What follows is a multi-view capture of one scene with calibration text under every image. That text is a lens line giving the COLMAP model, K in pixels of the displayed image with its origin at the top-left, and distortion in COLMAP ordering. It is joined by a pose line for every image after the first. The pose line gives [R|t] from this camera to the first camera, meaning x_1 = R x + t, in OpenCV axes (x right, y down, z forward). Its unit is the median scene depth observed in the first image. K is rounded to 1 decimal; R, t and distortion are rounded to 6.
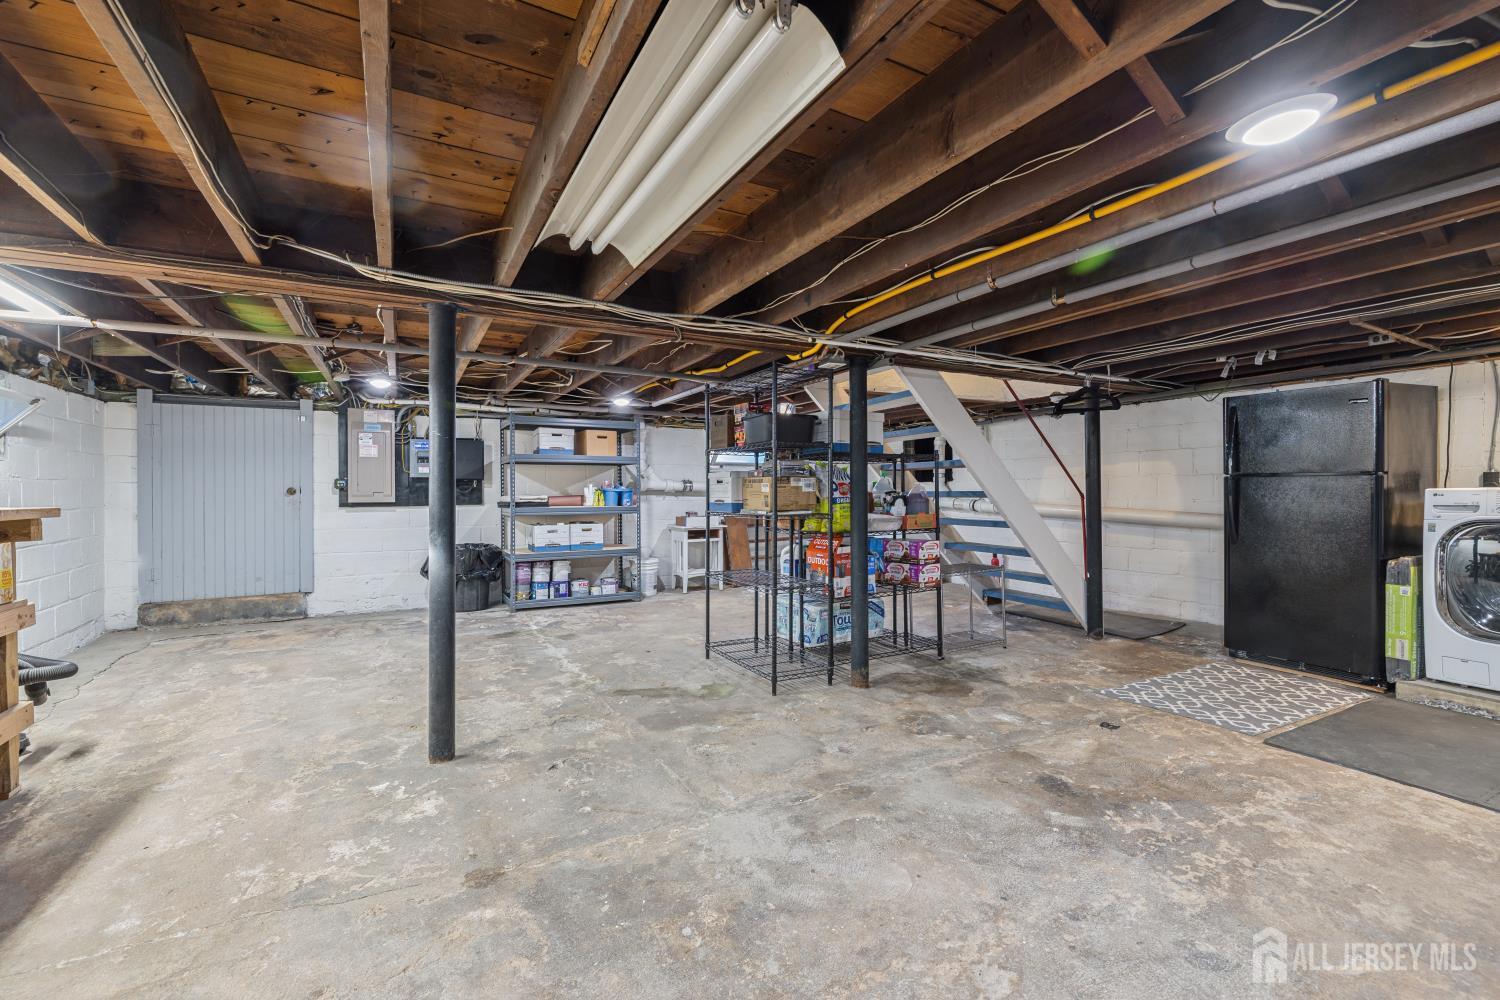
lens RADIAL K [[642.8, 0, 744.3], [0, 642.8, 493.7], [0, 0, 1]] dist [0.002201, -0.000535]
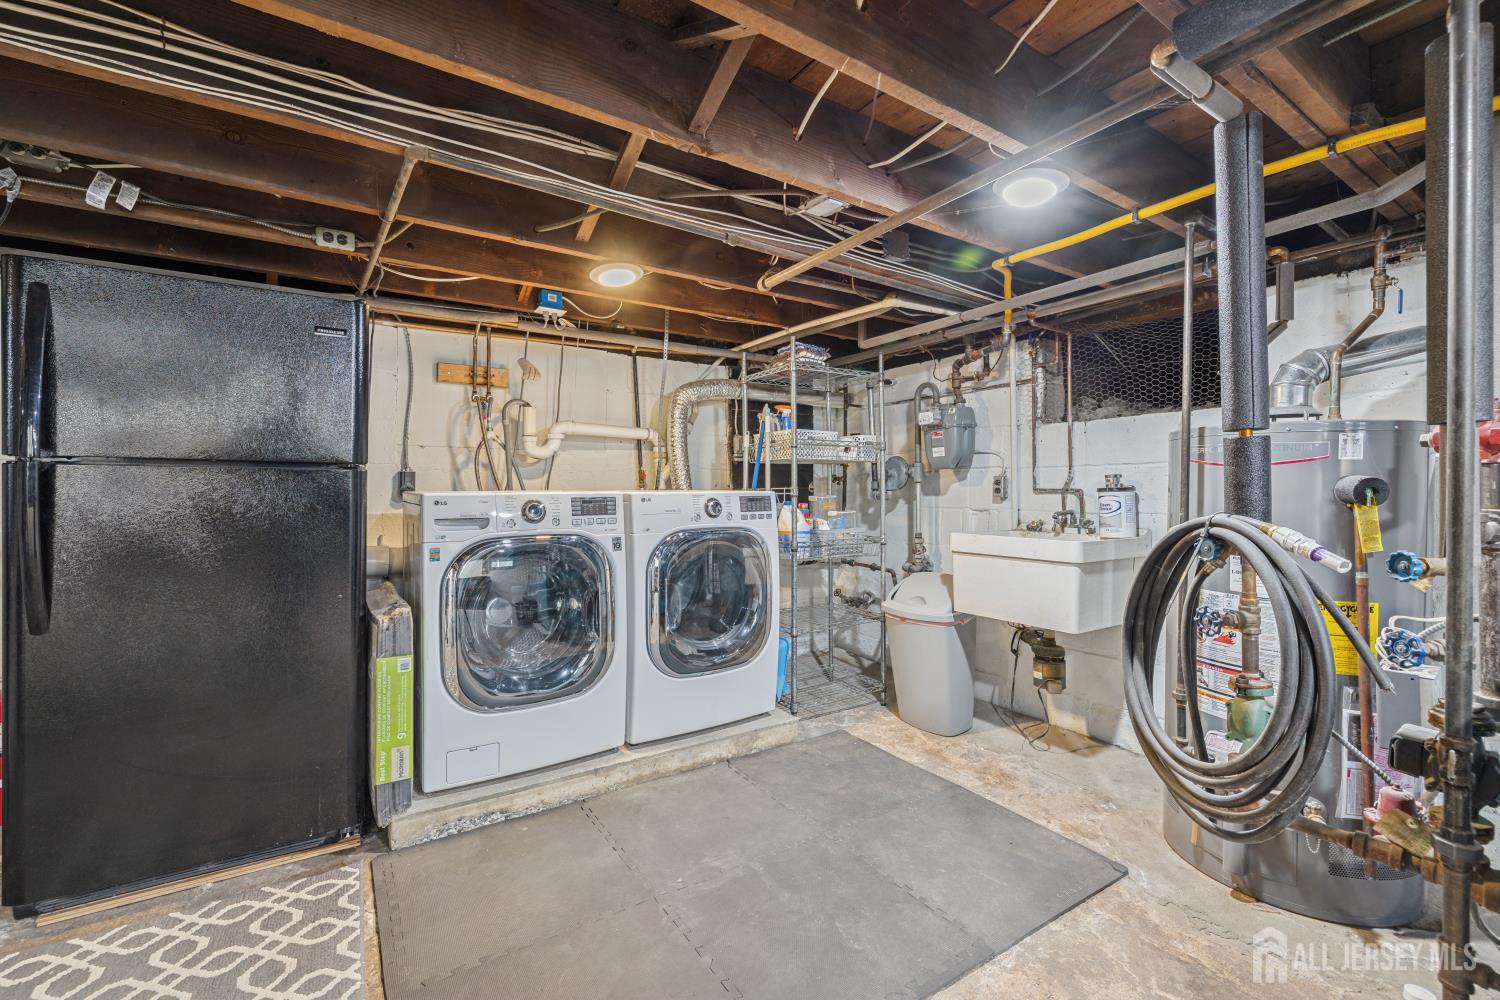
lens RADIAL K [[642.8, 0, 746.0], [0, 642.8, 493.2], [0, 0, 1]] dist [0.002201, -0.000535]
pose [[-0.085504, 0.000190, 0.996338, 0.397484], [0.006185, 0.999981, 0.000341, -0.006577], [-0.996319, 0.006192, -0.085503, 0.725158]]
